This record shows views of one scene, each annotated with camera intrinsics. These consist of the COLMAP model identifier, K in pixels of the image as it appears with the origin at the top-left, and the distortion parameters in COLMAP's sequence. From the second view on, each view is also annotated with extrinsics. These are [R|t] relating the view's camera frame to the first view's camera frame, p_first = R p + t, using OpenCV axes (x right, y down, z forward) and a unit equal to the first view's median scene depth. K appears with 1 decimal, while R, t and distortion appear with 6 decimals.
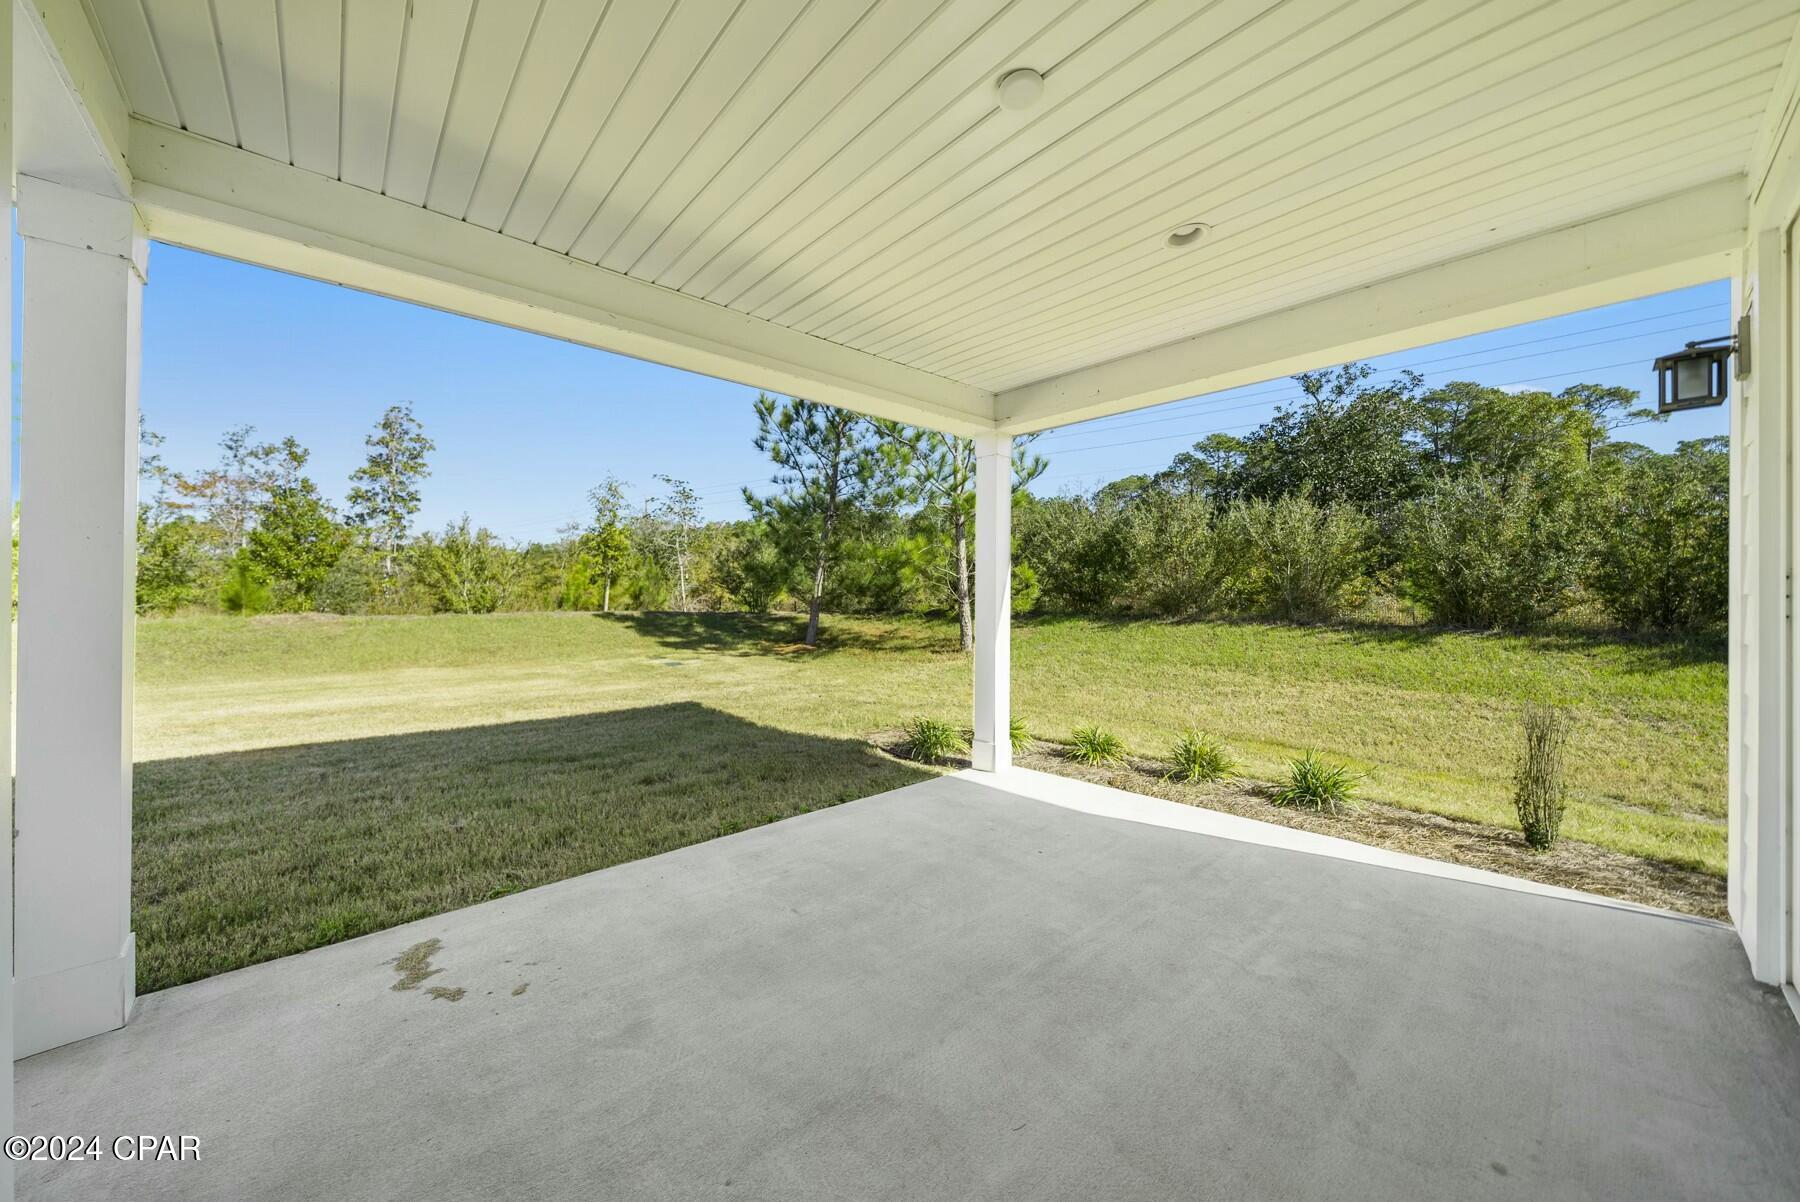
lens RADIAL K [[637.4, 0, 900.0], [0, 637.4, 601.0], [0, 0, 1]] dist [-0.004892, -0.000139]
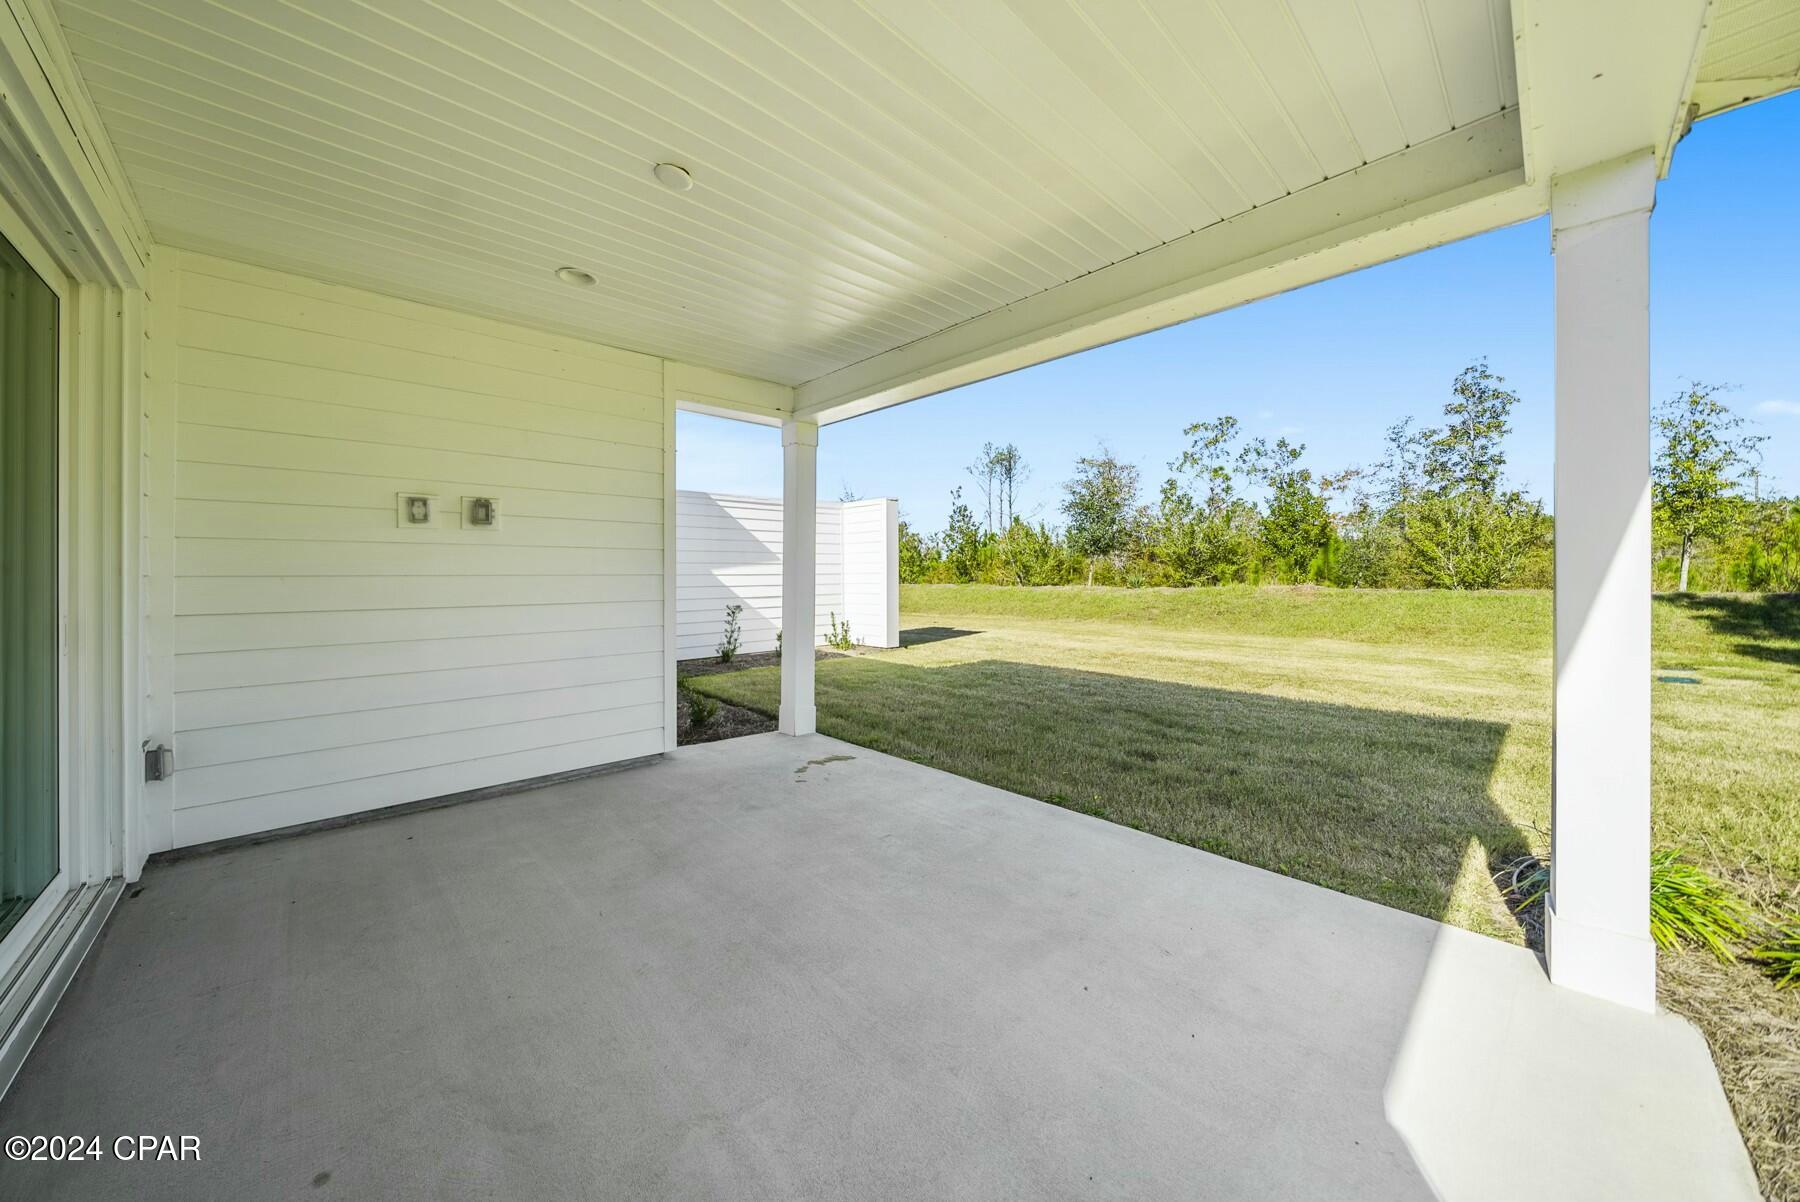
lens RADIAL K [[627.3, 0, 875.7], [0, 627.3, 572.7], [0, 0, 1]] dist [-0.000588, -0.000014]
pose [[0.000607, 0.000737, -1.000000, 0.815948], [-0.003504, 0.999994, 0.000735, -0.004741], [0.999994, 0.003503, 0.000609, 0.789481]]
